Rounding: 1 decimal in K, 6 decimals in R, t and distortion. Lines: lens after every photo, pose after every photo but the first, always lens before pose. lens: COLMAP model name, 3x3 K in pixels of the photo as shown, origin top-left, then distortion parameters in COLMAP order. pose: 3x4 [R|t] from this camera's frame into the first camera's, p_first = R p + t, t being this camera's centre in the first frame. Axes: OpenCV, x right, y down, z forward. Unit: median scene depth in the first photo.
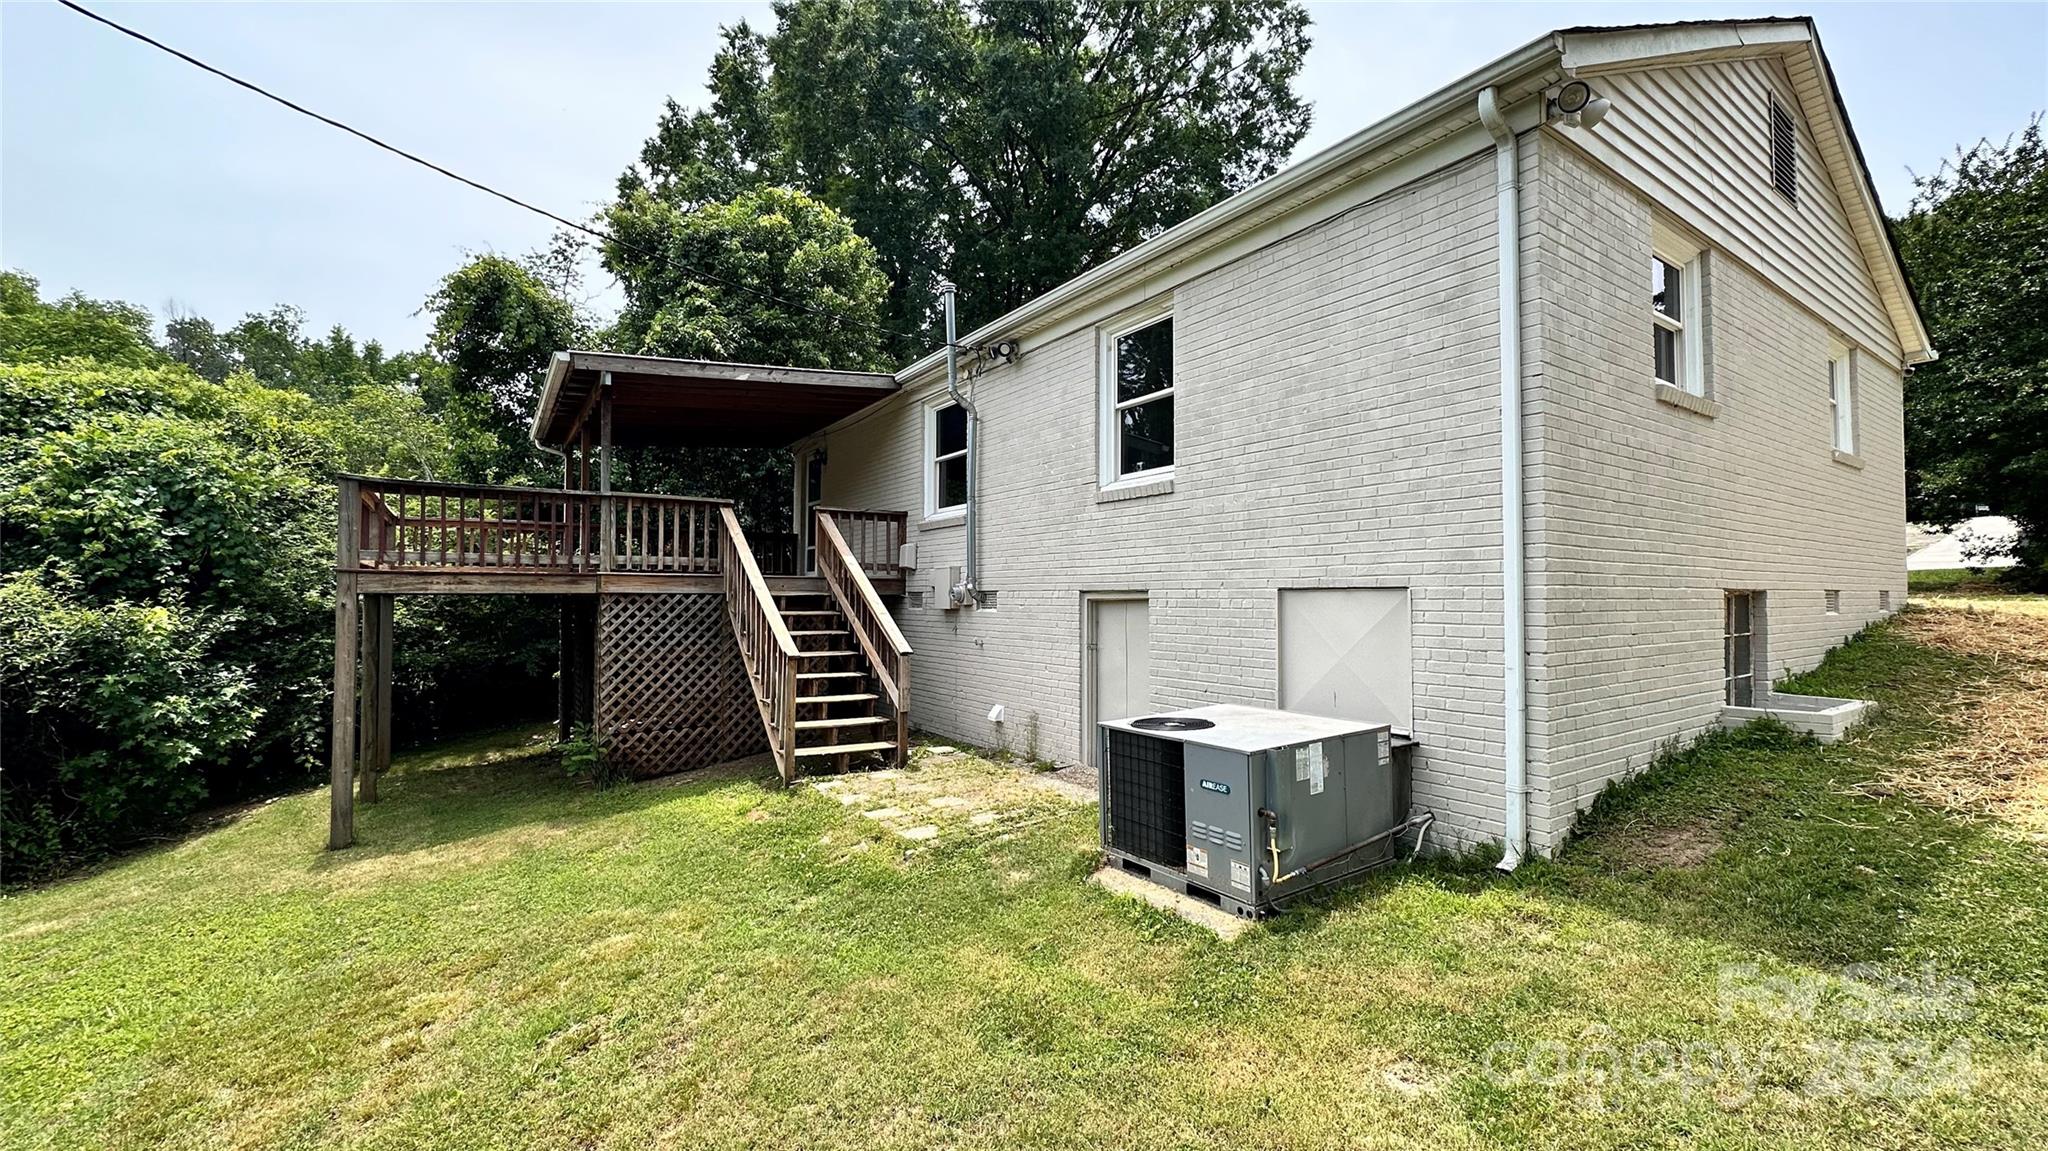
lens RADIAL K [[823.0, 0, 1024.0], [0, 823.0, 575.5], [0, 0, 1]] dist [0.001463, 0.000164]
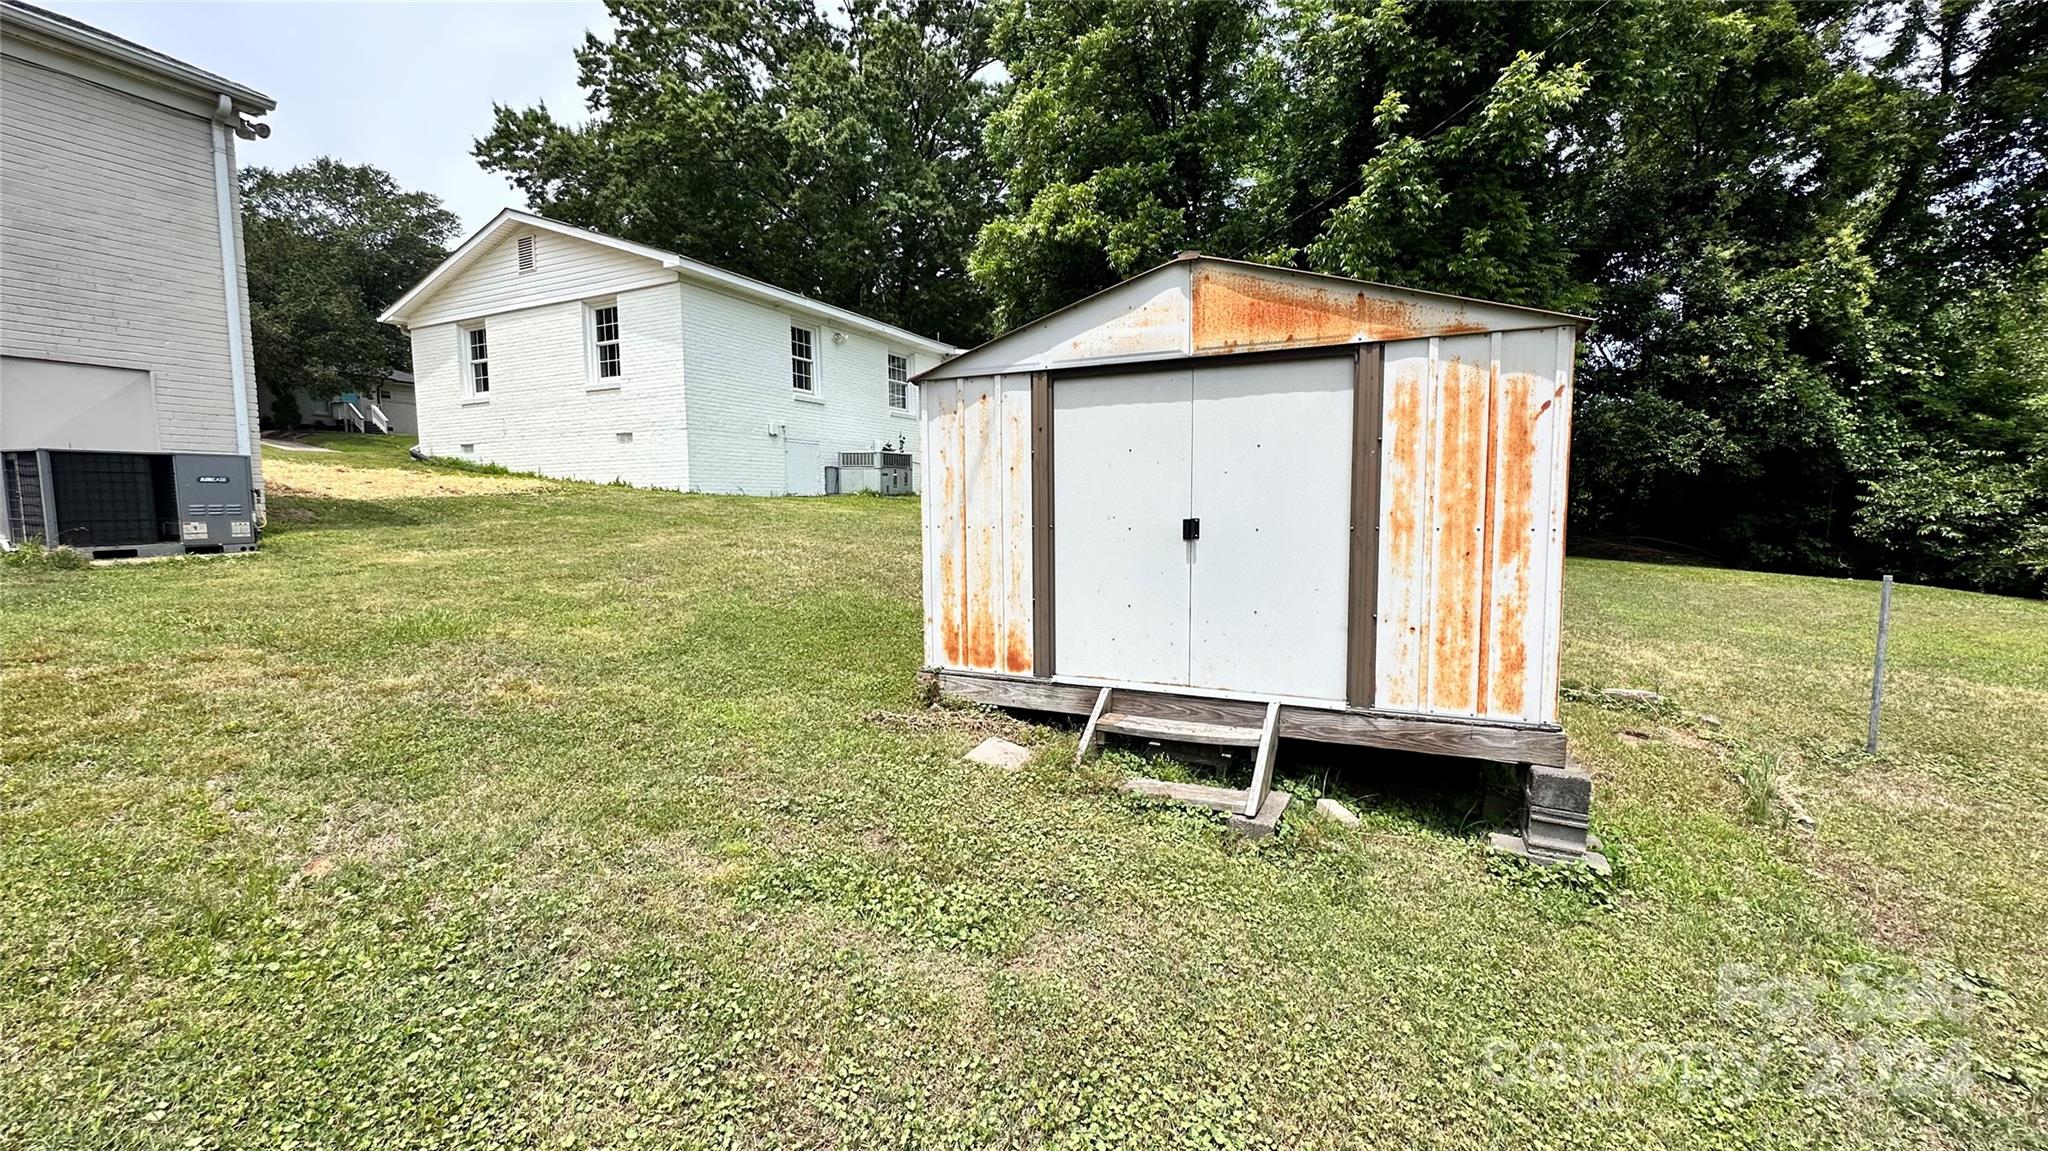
lens RADIAL K [[823.0, 0, 1024.0], [0, 823.0, 575.5], [0, 0, 1]] dist [0.001463, 0.000164]
pose [[-0.506557, -0.065063, 0.859748, -0.938527], [-0.010805, 0.997549, 0.069125, 0.149483], [-0.862139, 0.025726, -0.506019, 0.213972]]
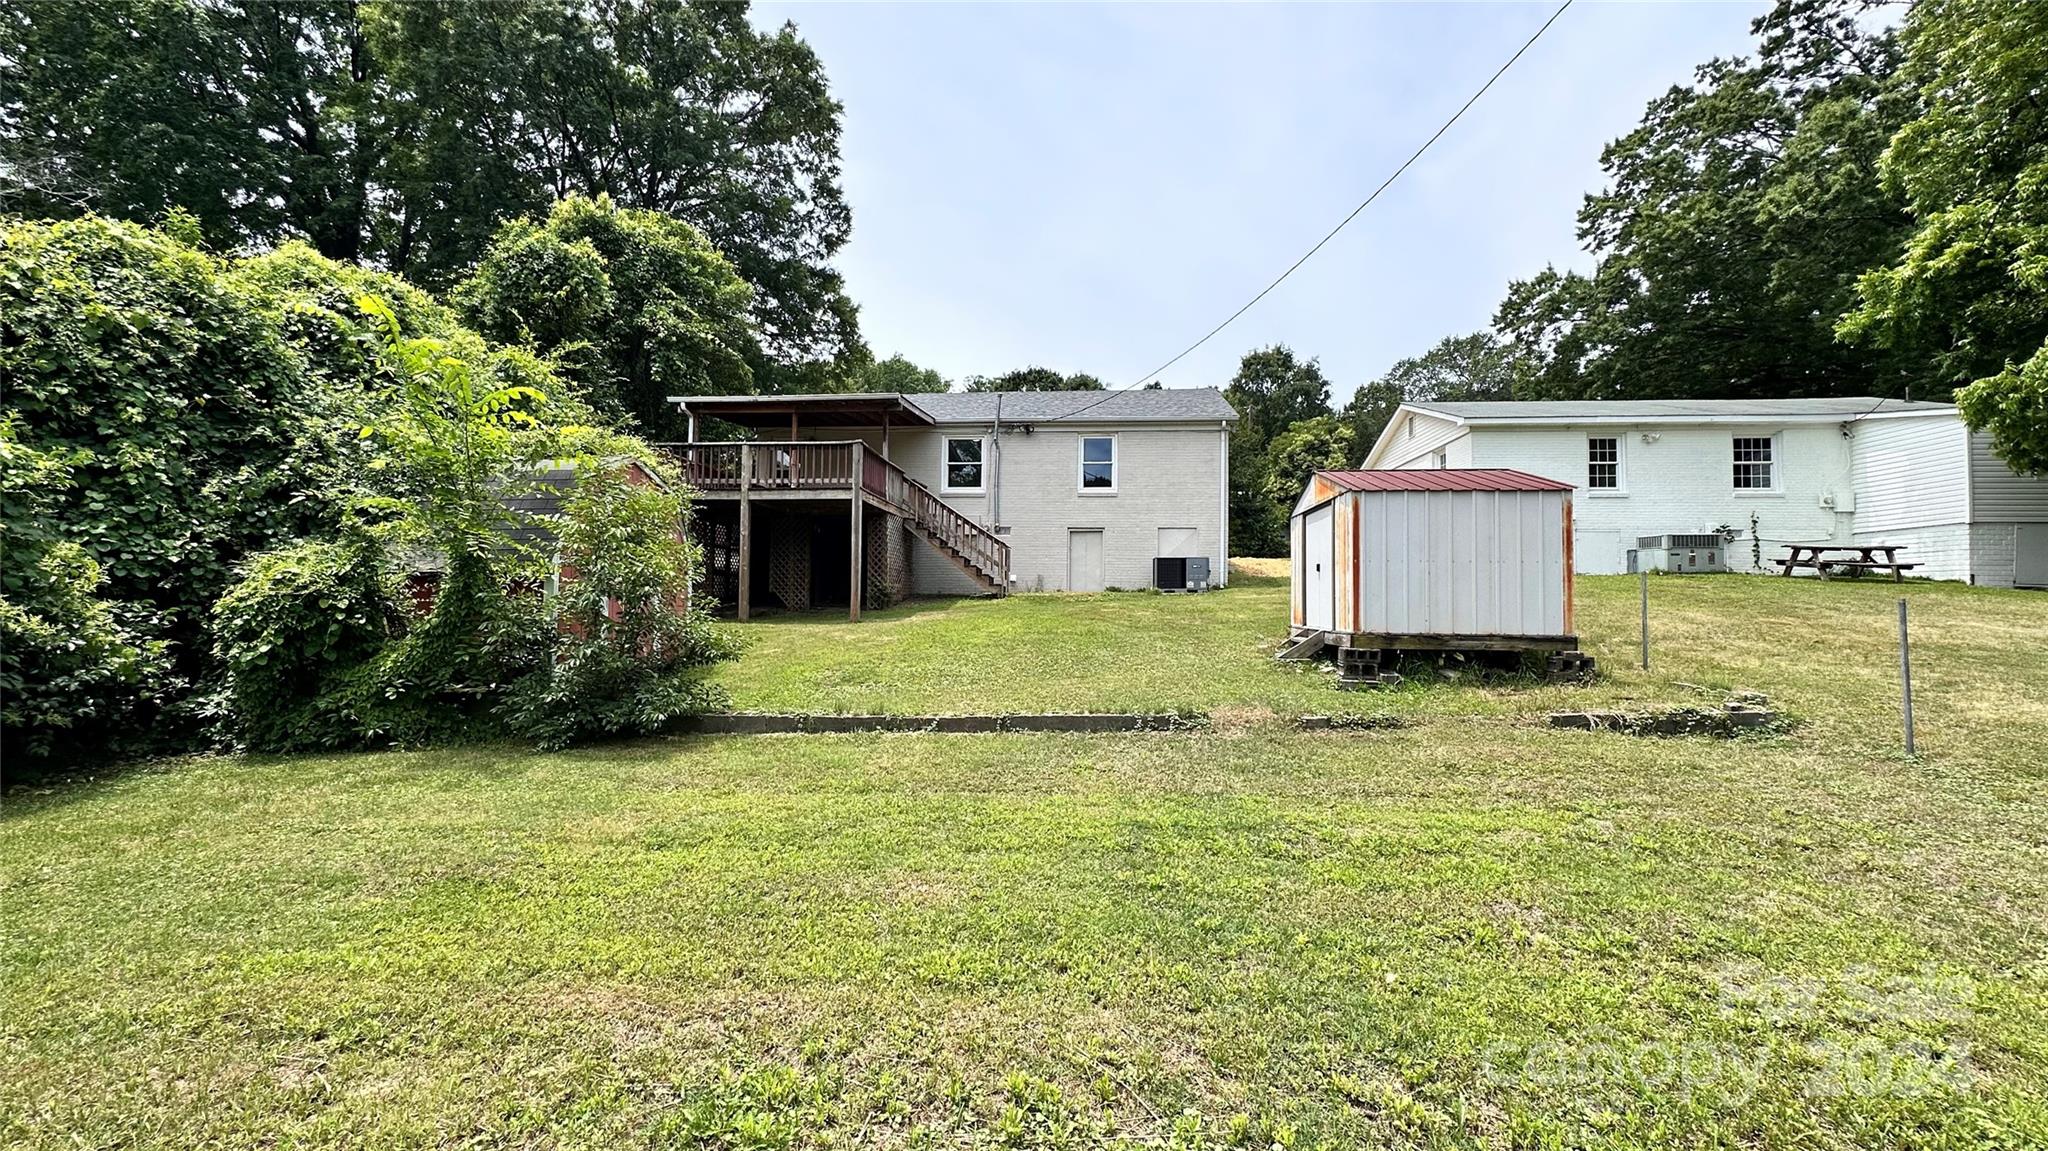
lens RADIAL K [[823.0, 0, 1024.0], [0, 823.0, 575.5], [0, 0, 1]] dist [0.001463, 0.000164]
pose [[0.639730, 0.034295, 0.767834, -1.813430], [-0.032917, 0.999310, -0.017208, 0.196569], [-0.767895, -0.014266, 0.640417, -0.549056]]
